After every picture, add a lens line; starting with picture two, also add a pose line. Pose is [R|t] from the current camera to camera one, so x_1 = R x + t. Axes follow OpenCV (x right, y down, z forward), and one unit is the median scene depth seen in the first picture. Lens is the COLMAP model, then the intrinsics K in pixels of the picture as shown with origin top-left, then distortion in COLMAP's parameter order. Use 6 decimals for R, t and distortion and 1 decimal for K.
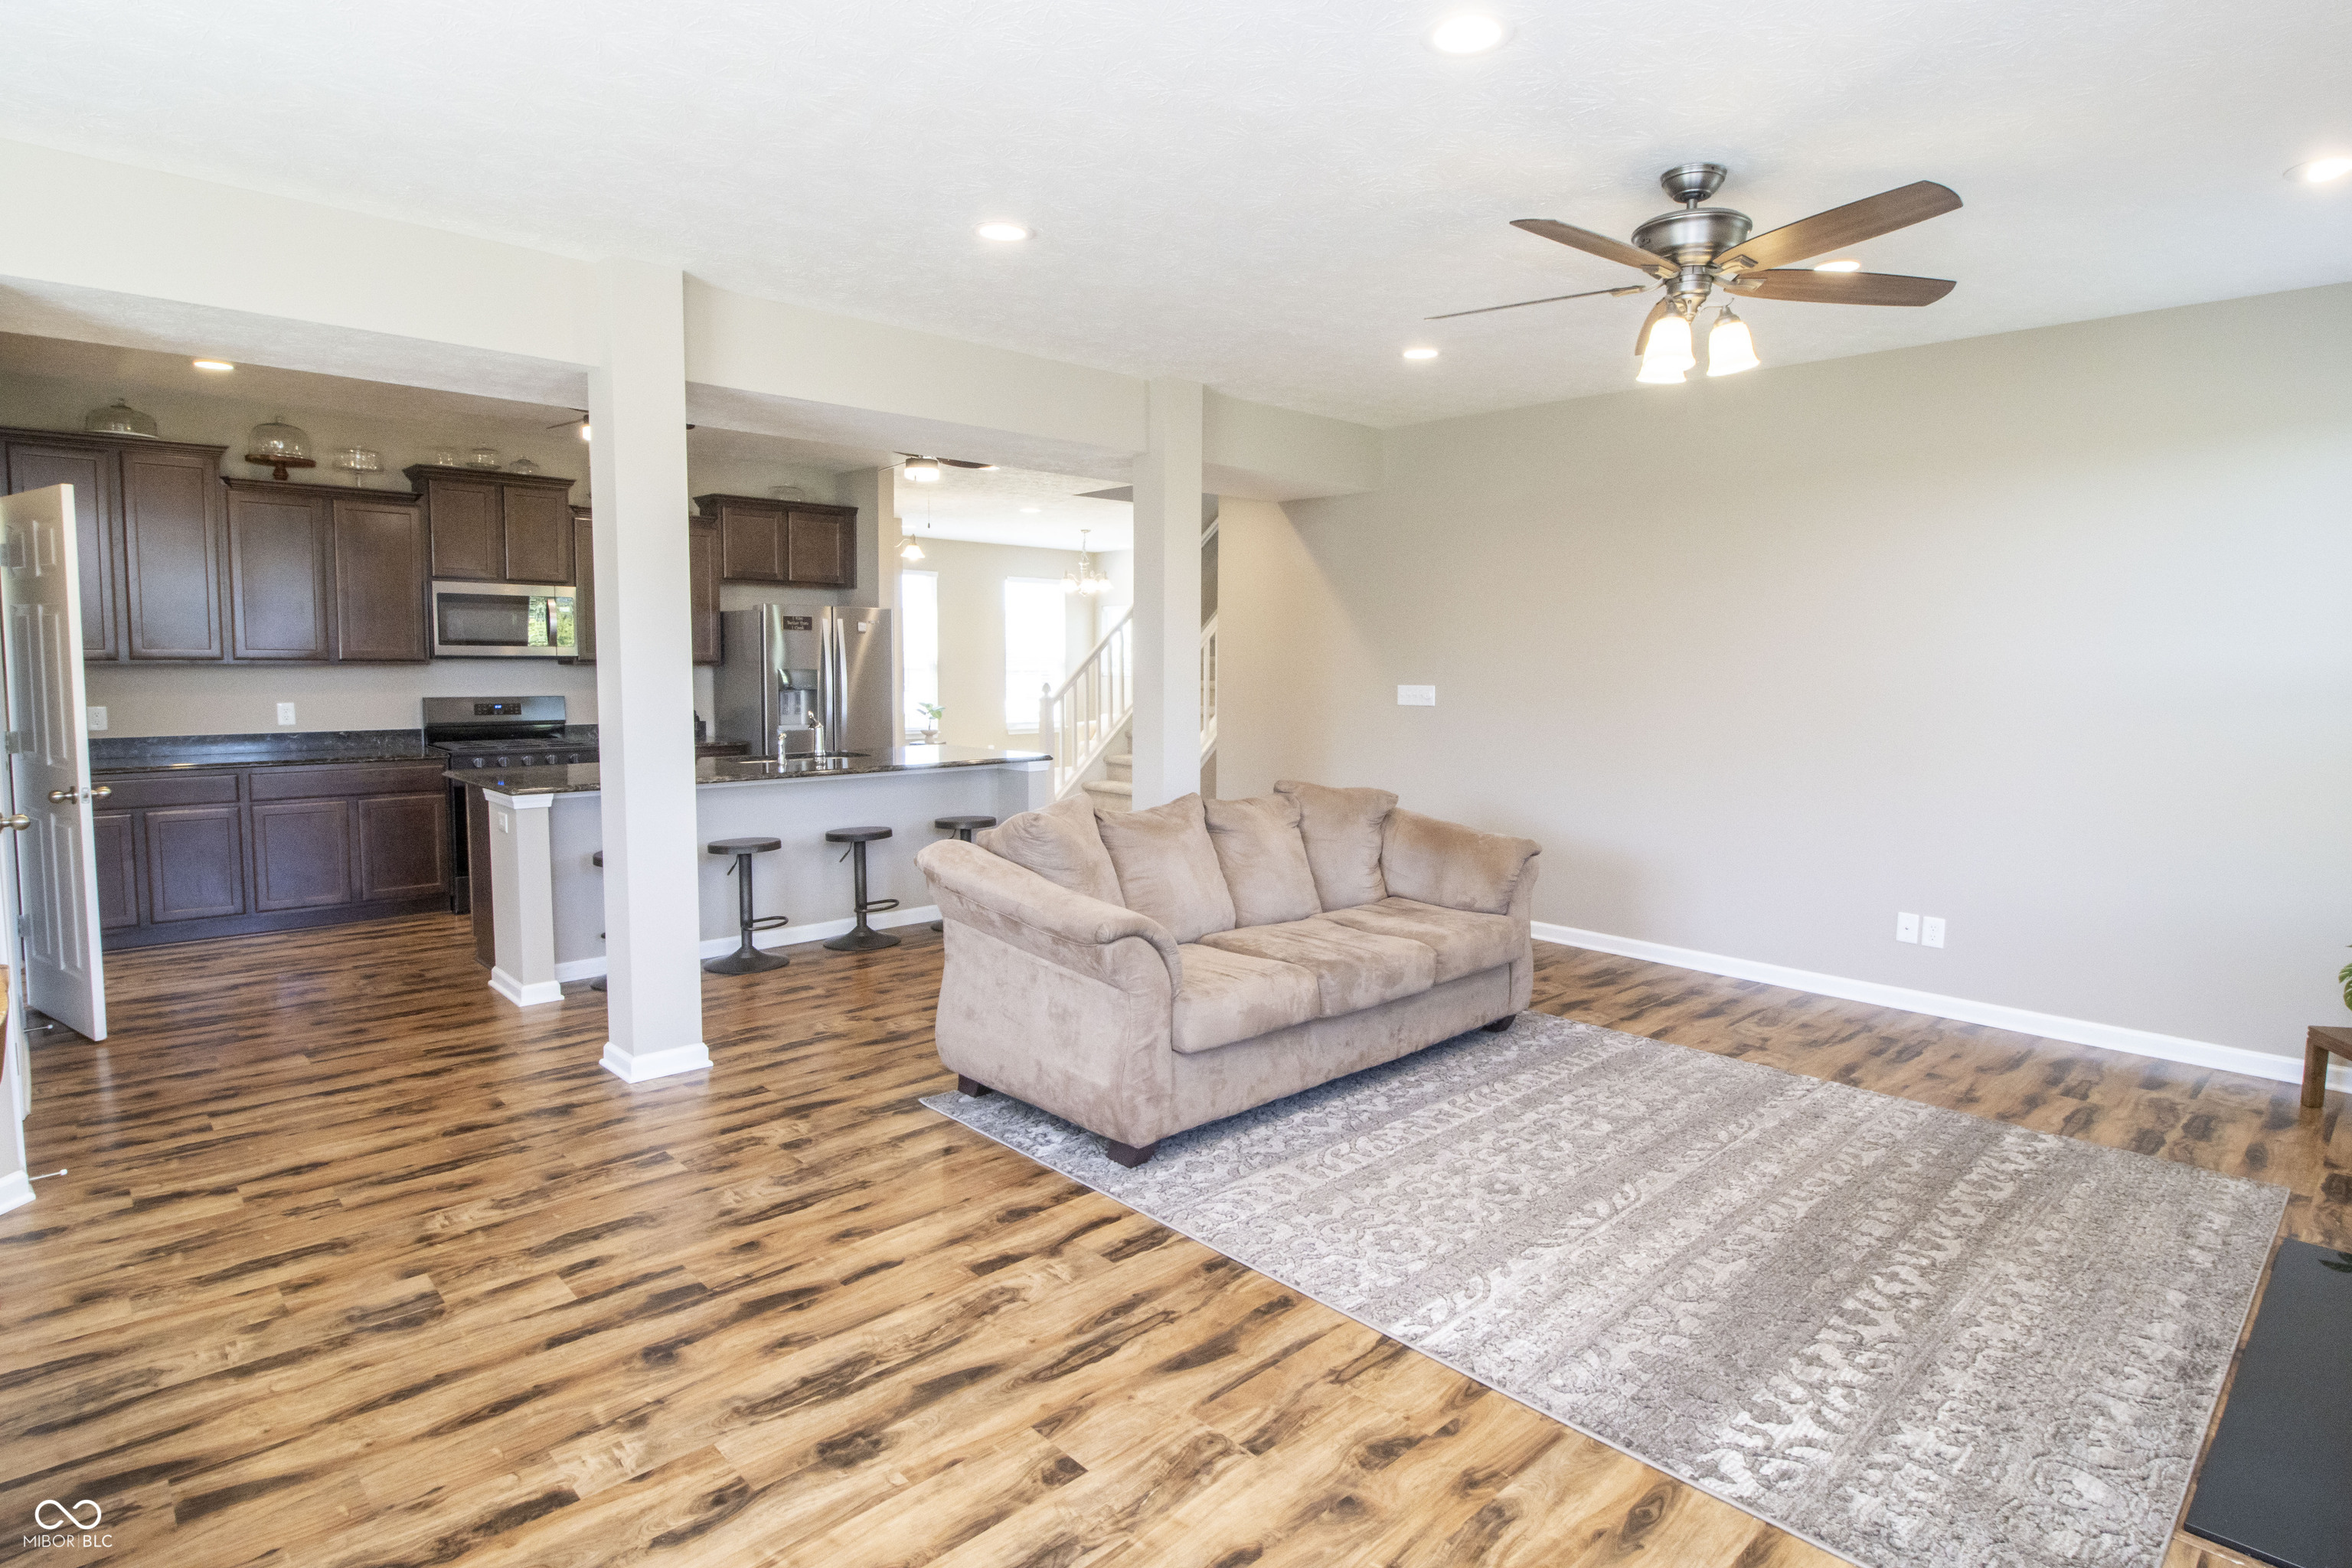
lens RADIAL K [[1234.0, 0, 1177.4], [0, 1234.0, 746.6], [0, 0, 1]] dist [-0.003085, -0.020023]
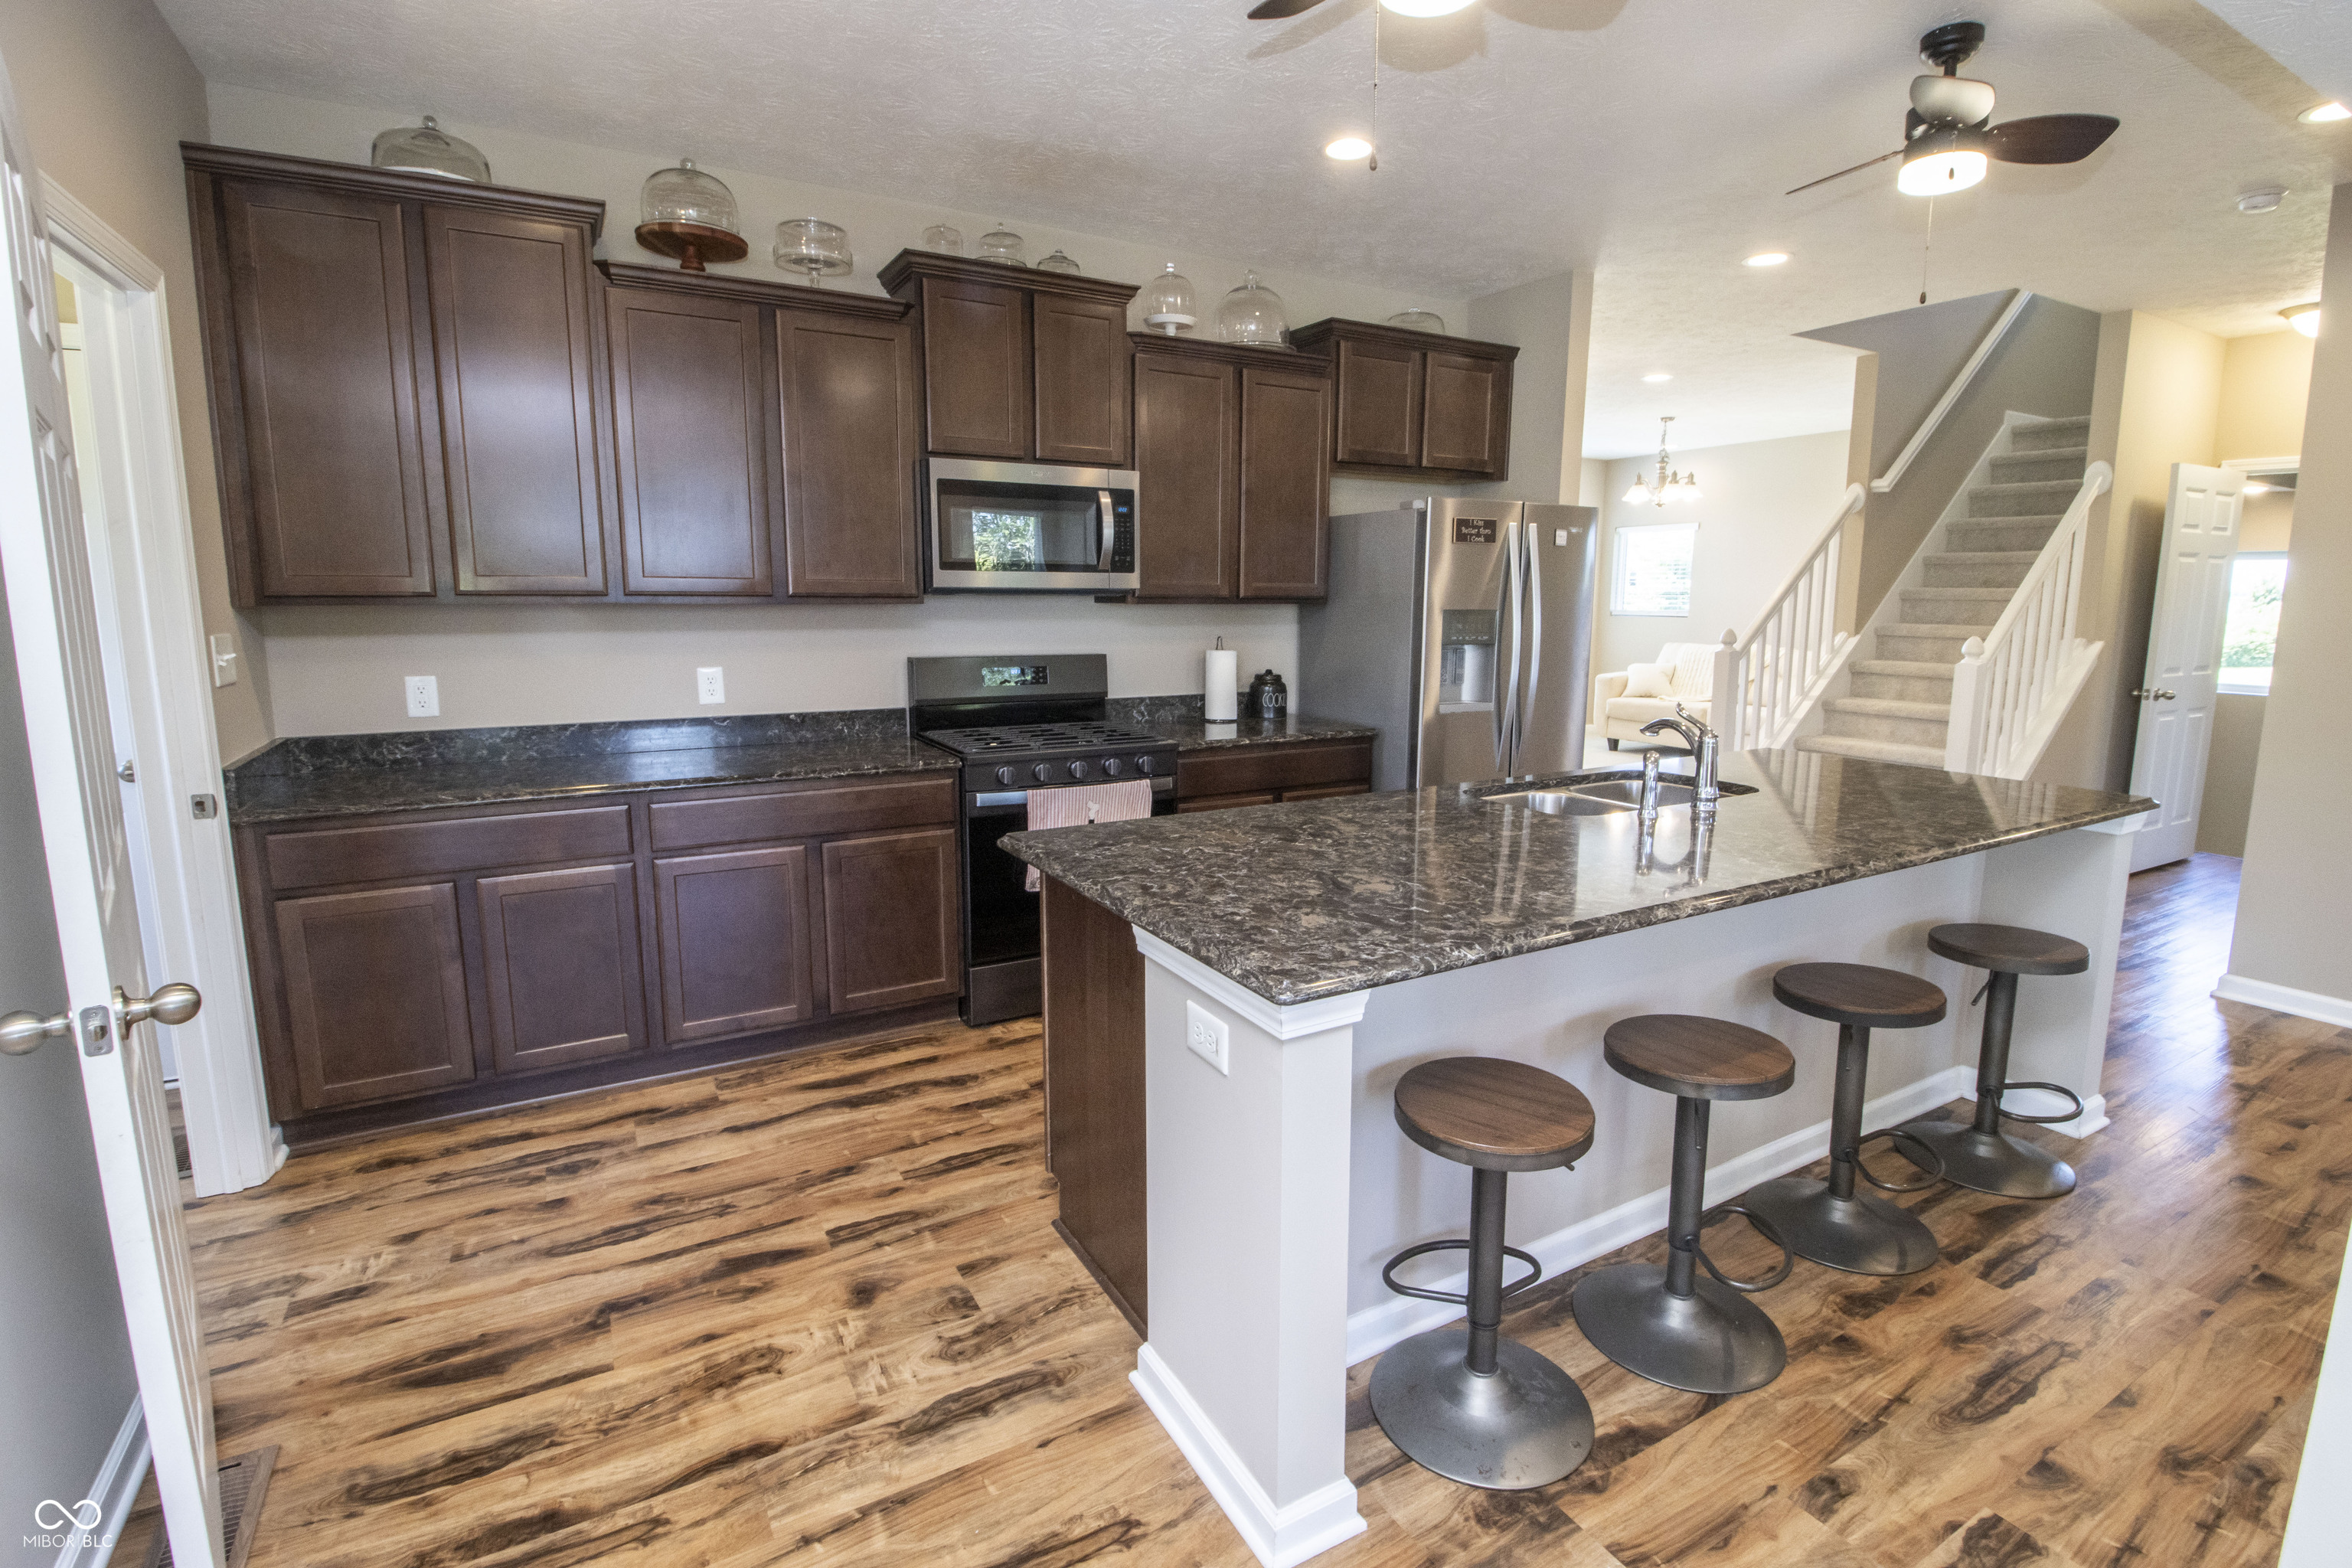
lens RADIAL K [[1104.0, 0, 1173.7], [0, 1104.0, 758.3], [0, 0, 1]] dist [0.000871, -0.013202]
pose [[0.970722, 0.037446, -0.237269, -0.059321], [-0.018350, 0.996448, 0.082190, -0.006312], [0.239503, -0.075430, 0.967961, 0.083191]]
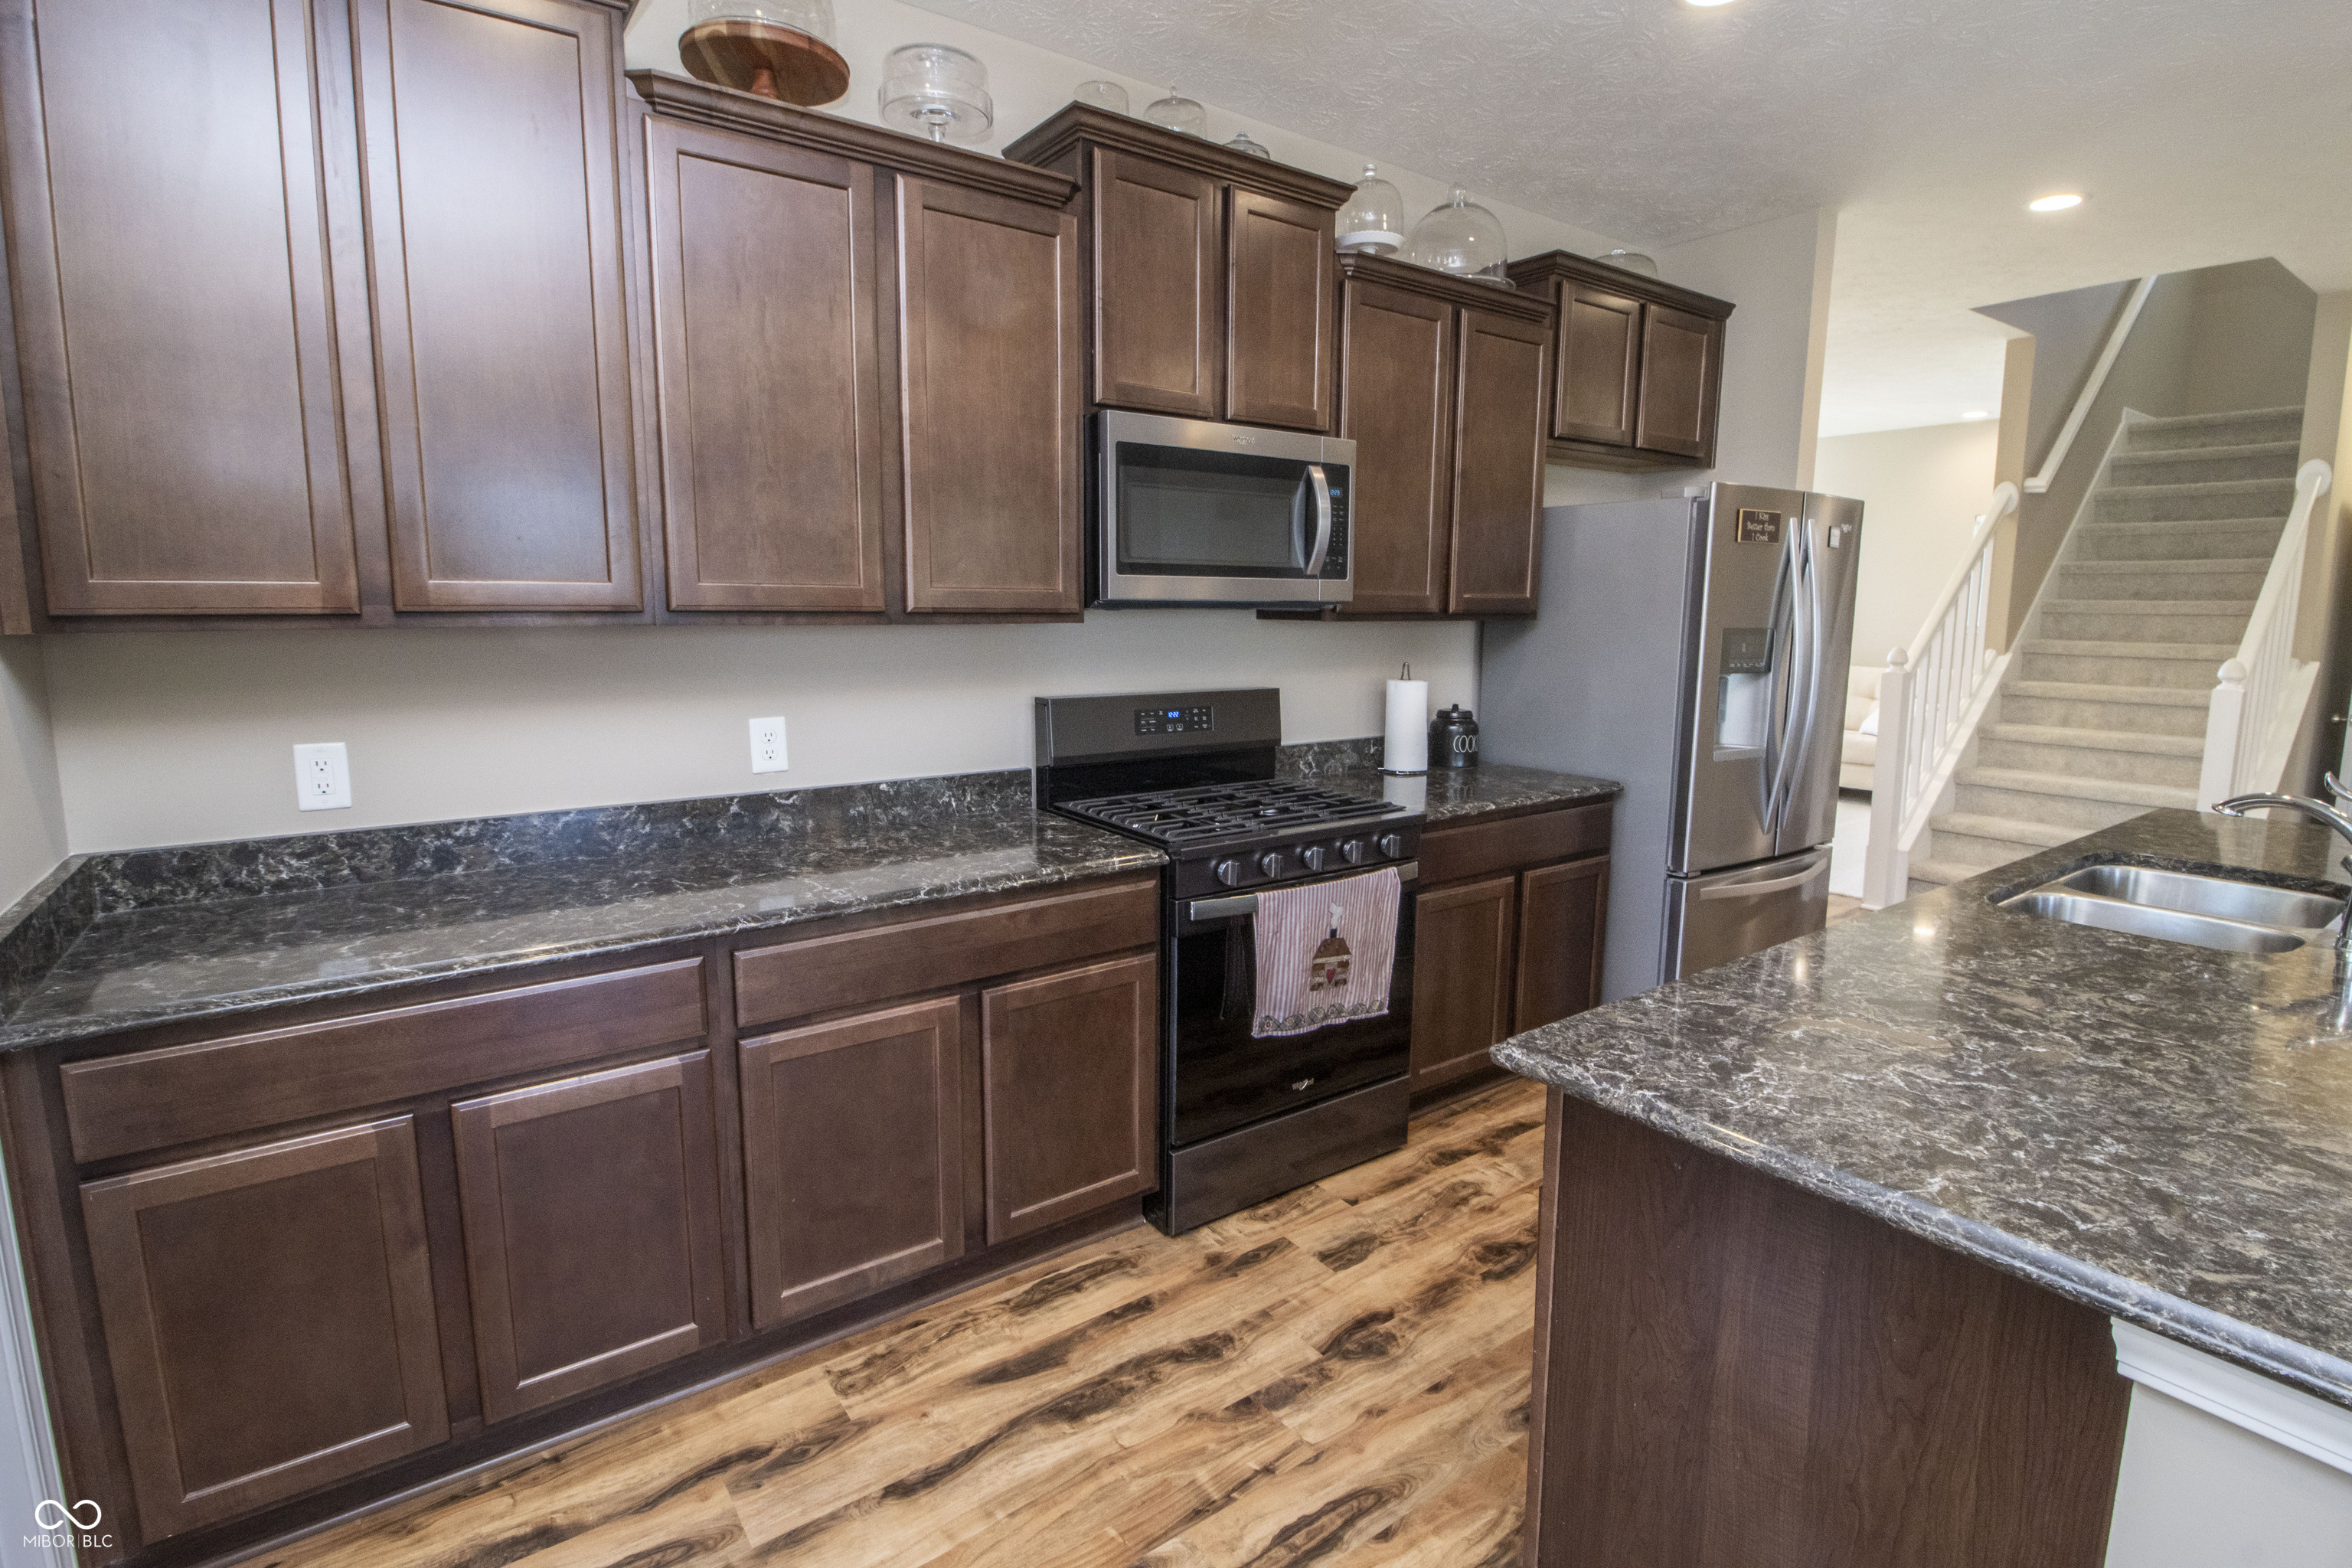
lens RADIAL K [[1127.1, 0, 1170.4], [0, 1127.1, 760.9], [0, 0, 1]] dist [-0.000779, -0.013286]
pose [[0.991193, 0.022222, -0.130549, -0.087382], [-0.012722, 0.997239, 0.073159, -0.008008], [0.131815, -0.070854, 0.988739, 0.103370]]
